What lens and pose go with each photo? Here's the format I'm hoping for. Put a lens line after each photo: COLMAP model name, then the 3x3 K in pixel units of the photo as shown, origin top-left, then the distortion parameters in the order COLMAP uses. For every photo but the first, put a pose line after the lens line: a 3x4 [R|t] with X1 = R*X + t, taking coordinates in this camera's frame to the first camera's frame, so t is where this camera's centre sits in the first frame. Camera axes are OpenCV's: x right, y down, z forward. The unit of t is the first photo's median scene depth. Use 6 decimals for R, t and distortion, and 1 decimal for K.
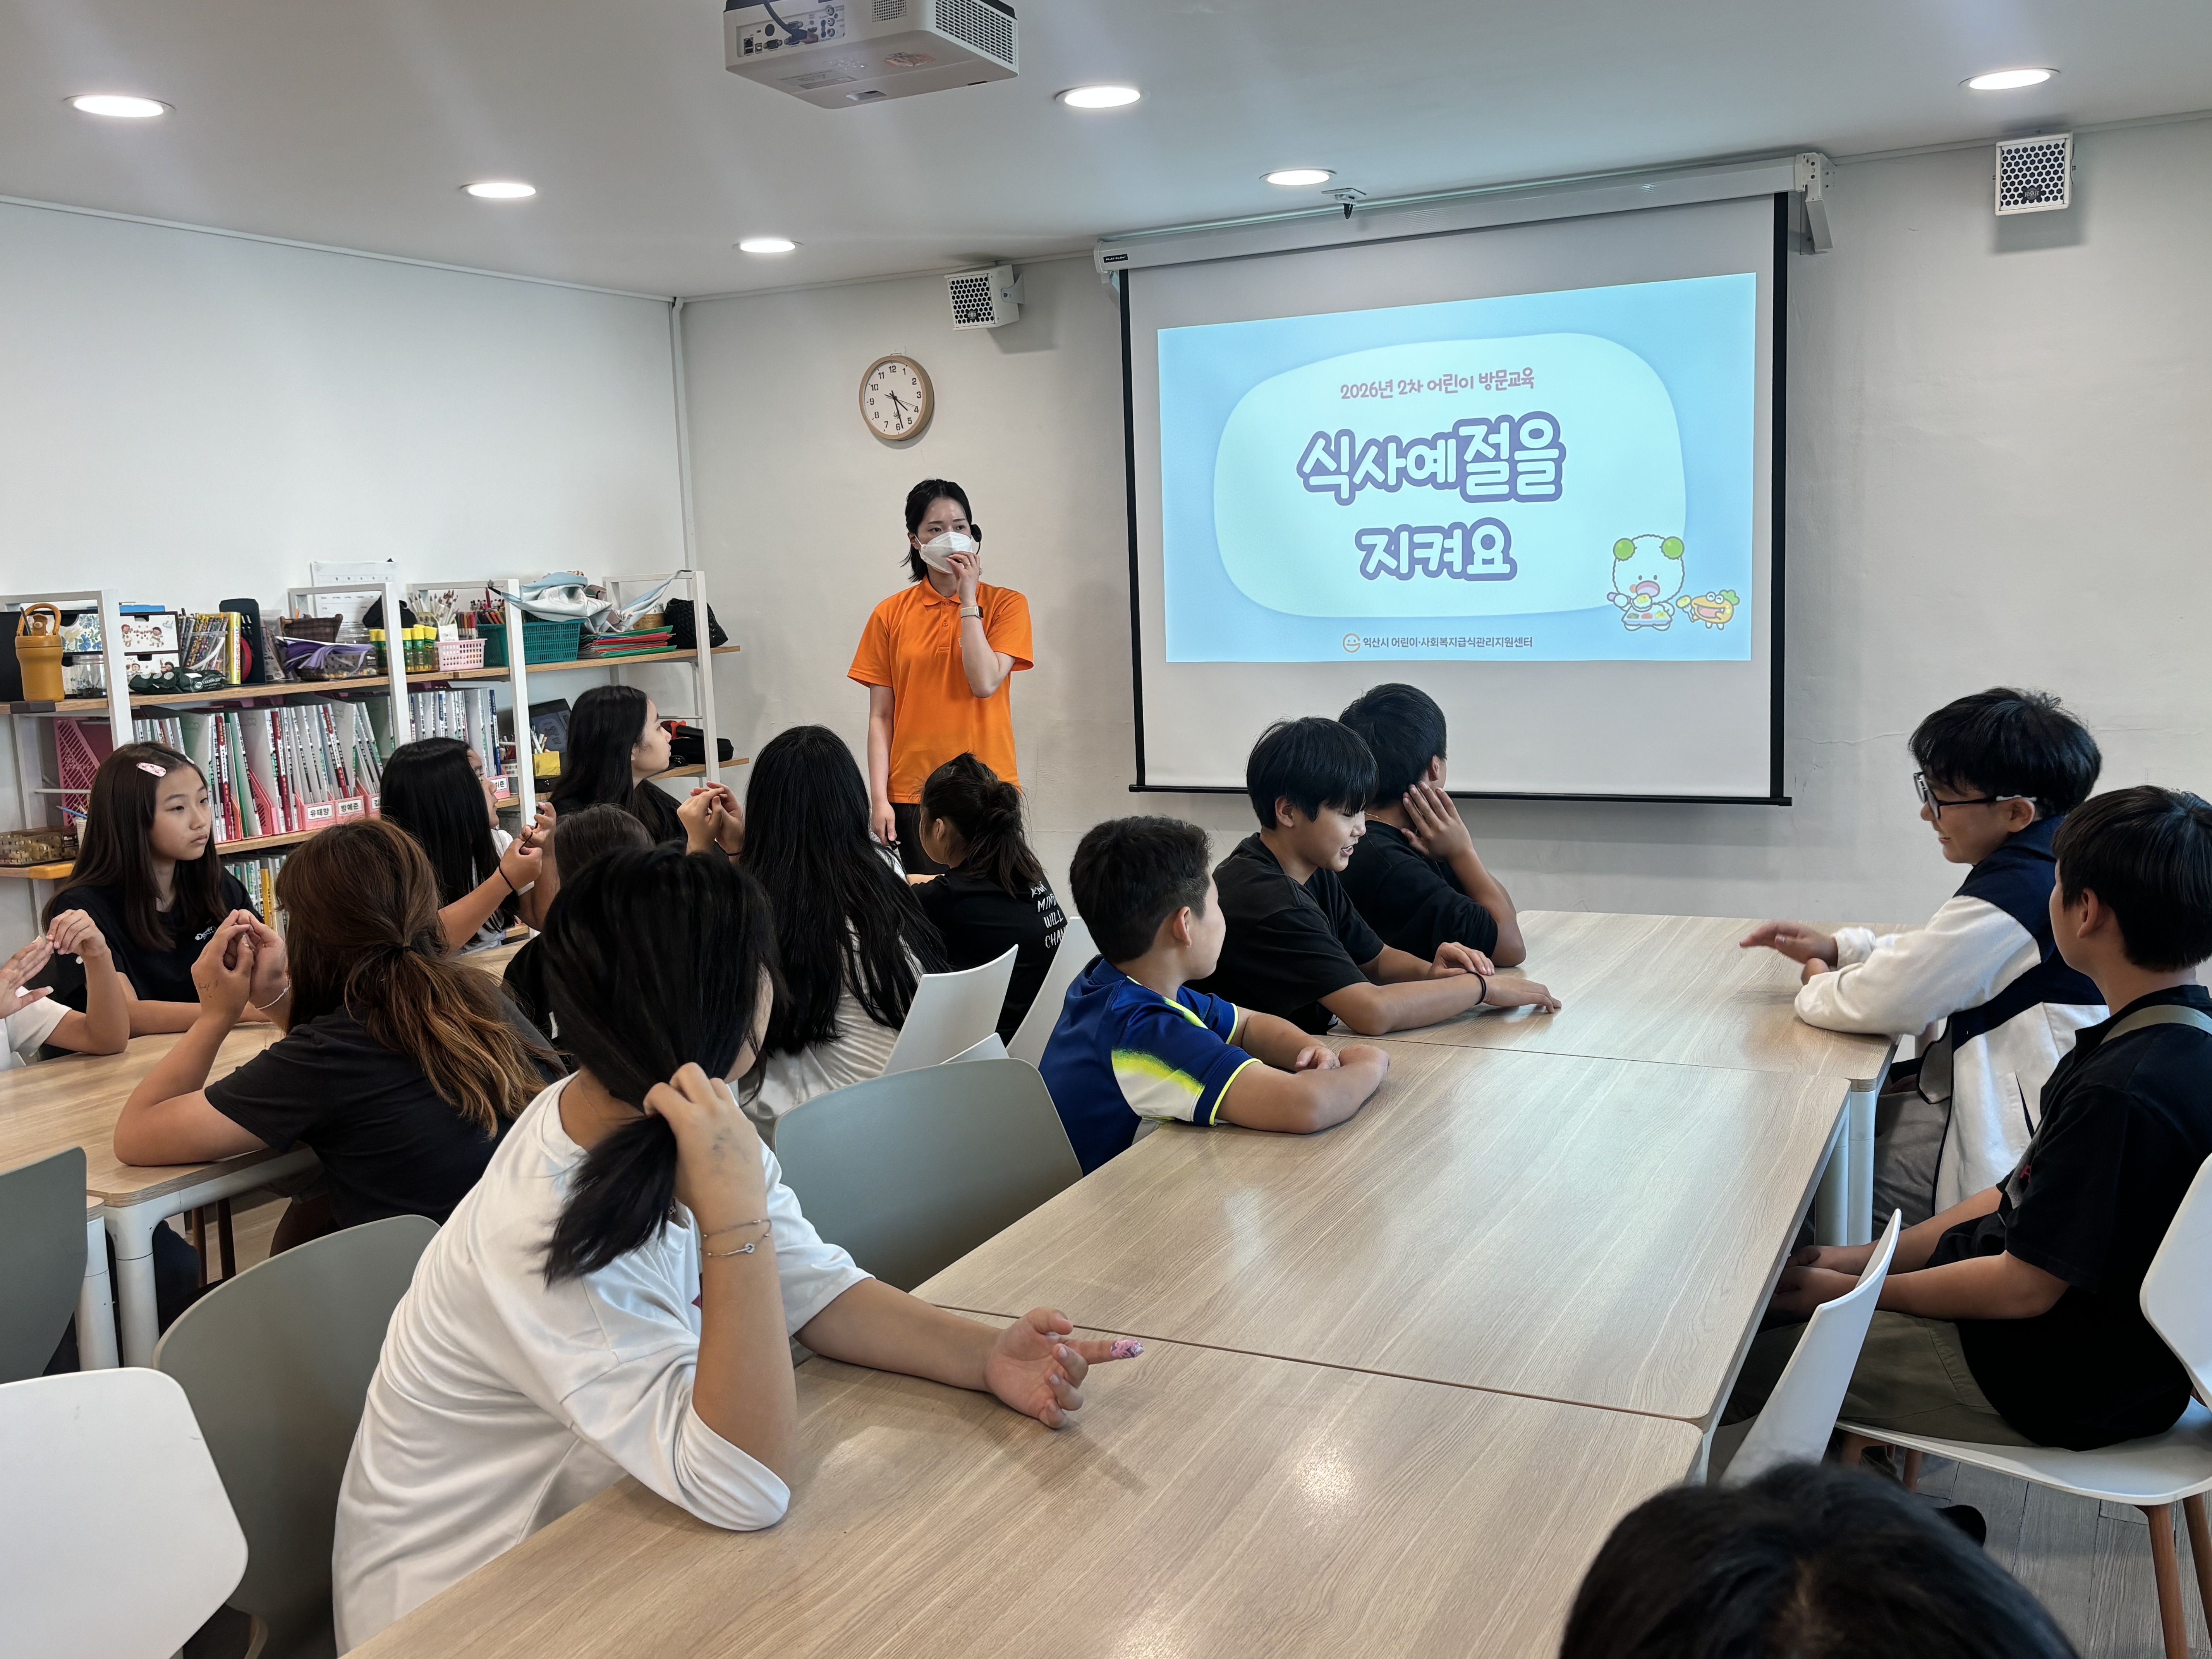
lens RADIAL K [[1998.0, 0, 1106.0], [0, 1998.0, 829.5], [0, 0, 1]] dist [0.005249, 0.485992]
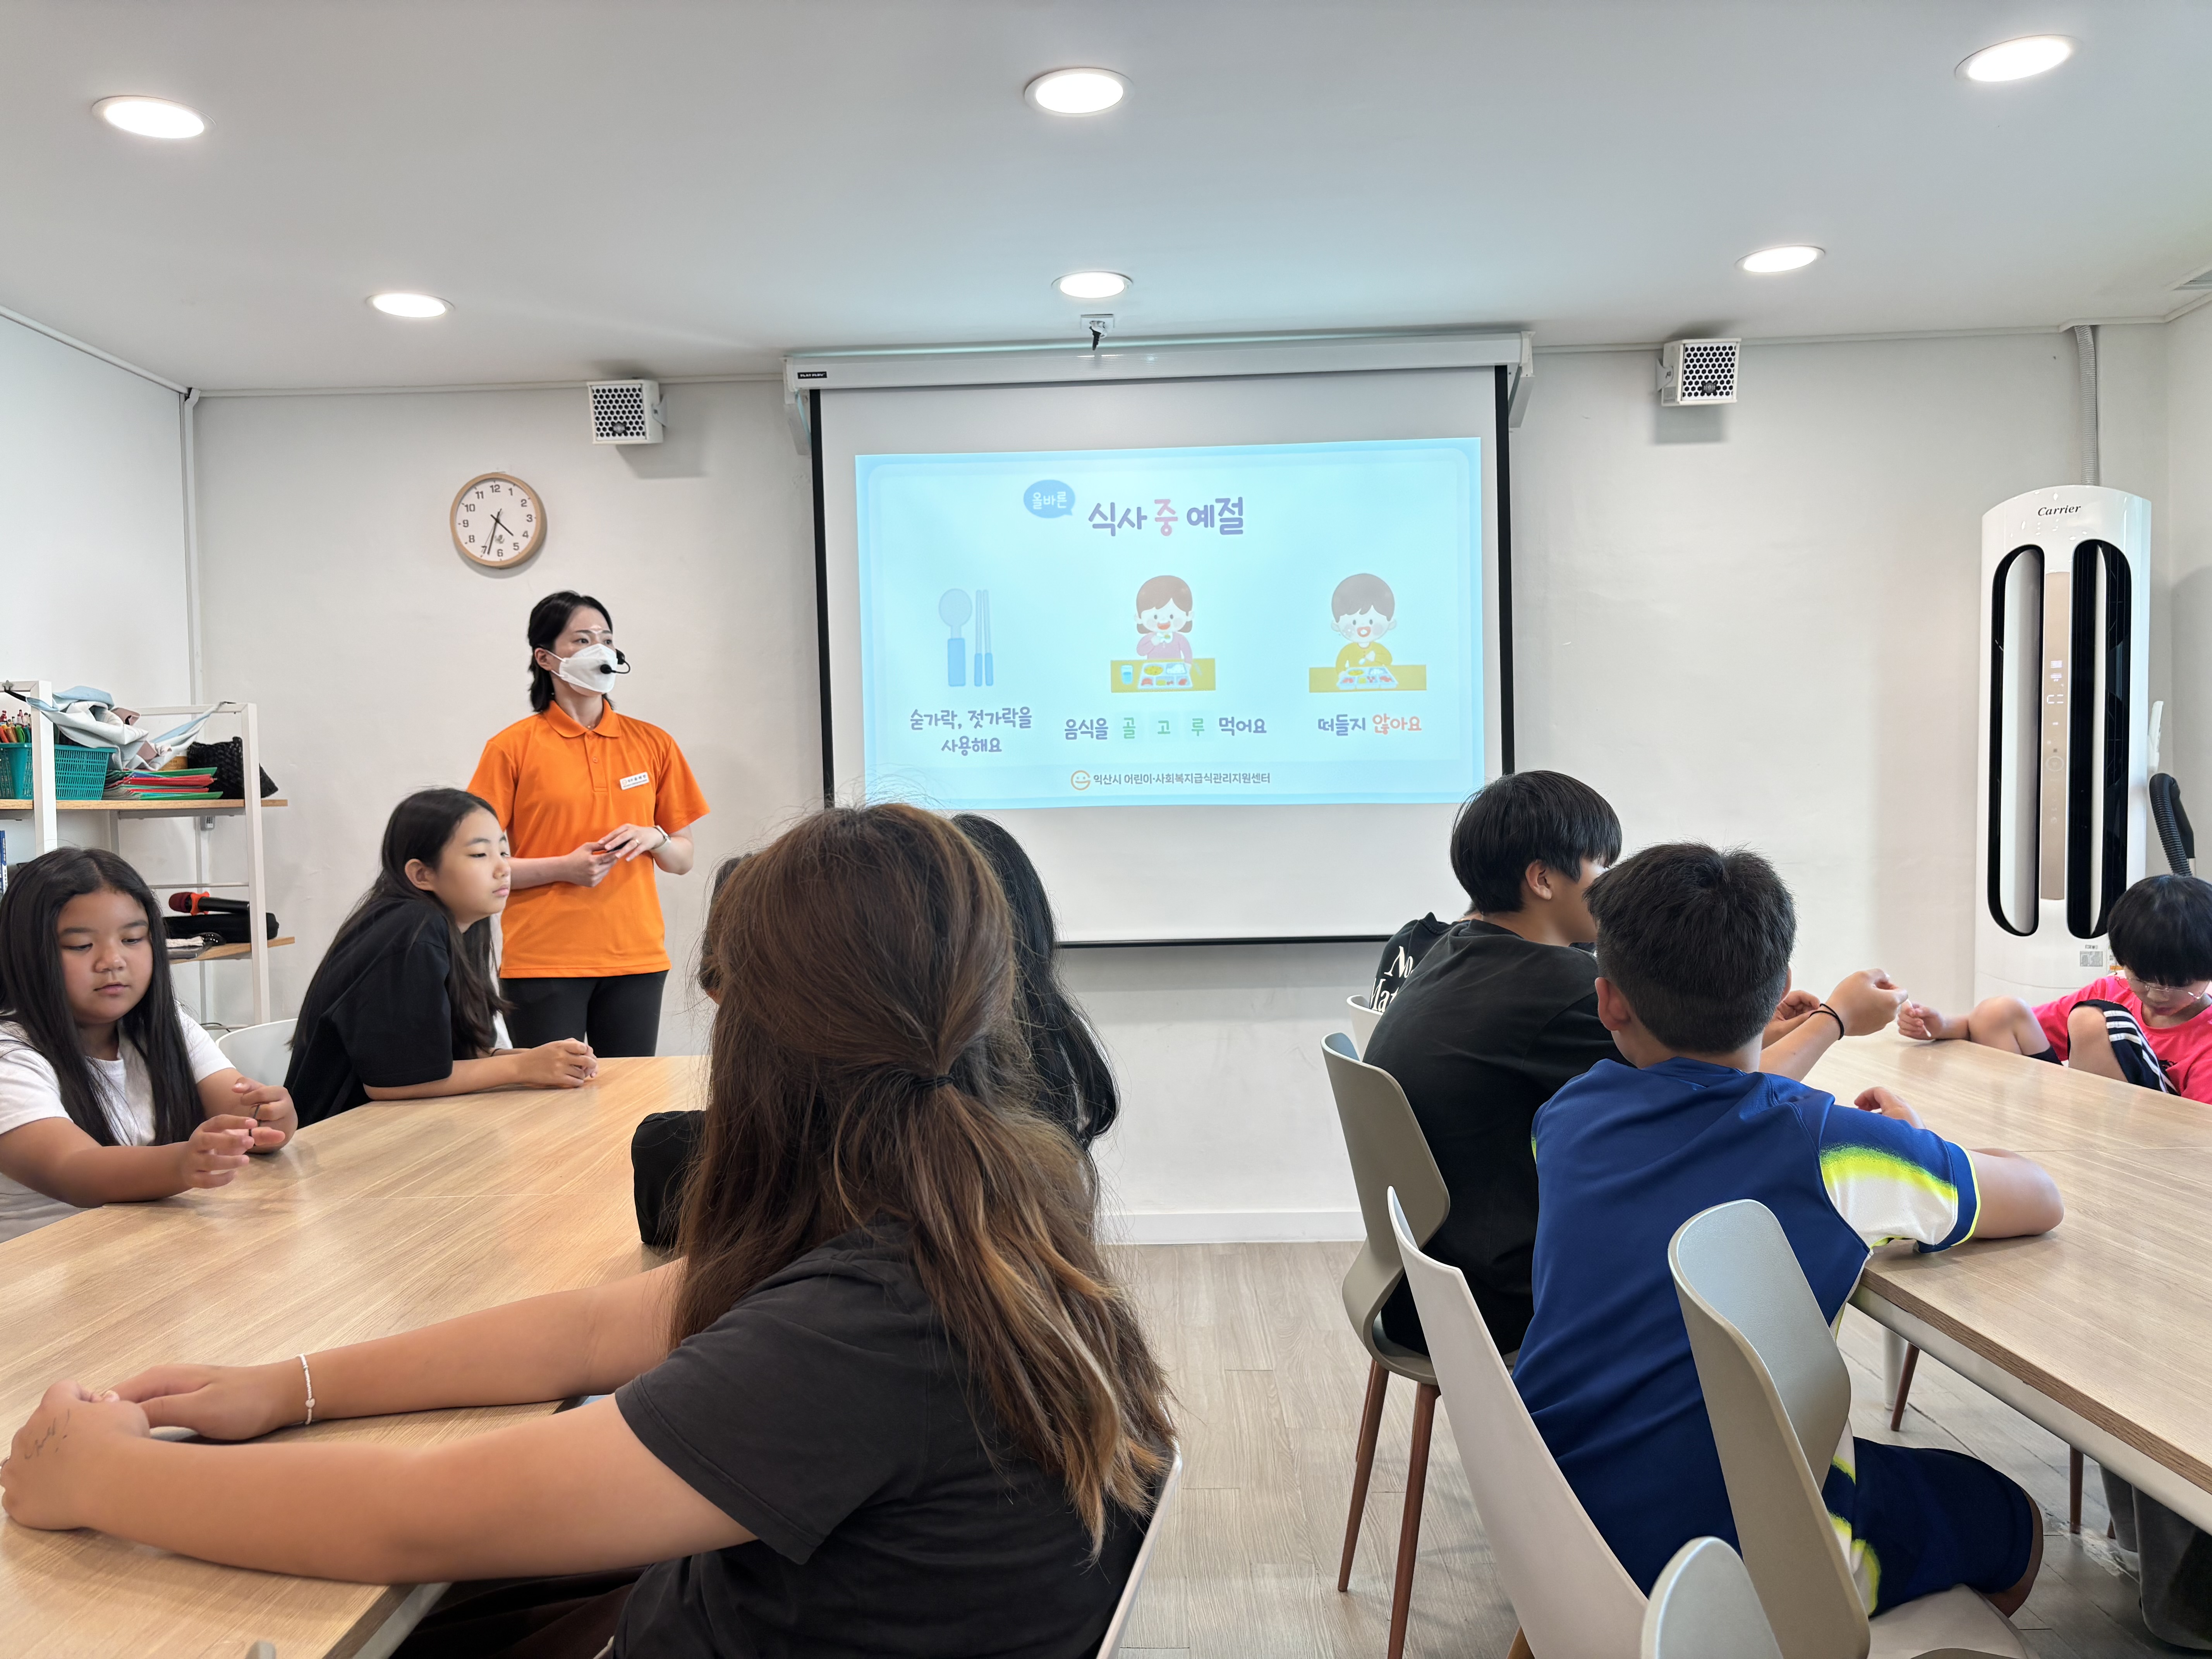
lens RADIAL K [[1629.5, 0, 1106.0], [0, 1629.5, 829.5], [0, 0, 1]] dist [0.001727, 0.084376]
pose [[0.893808, -0.000373, 0.448450, -0.200030], [0.058526, 0.991544, -0.115823, 0.019926], [-0.444615, 0.129769, 0.886272, 0.274658]]
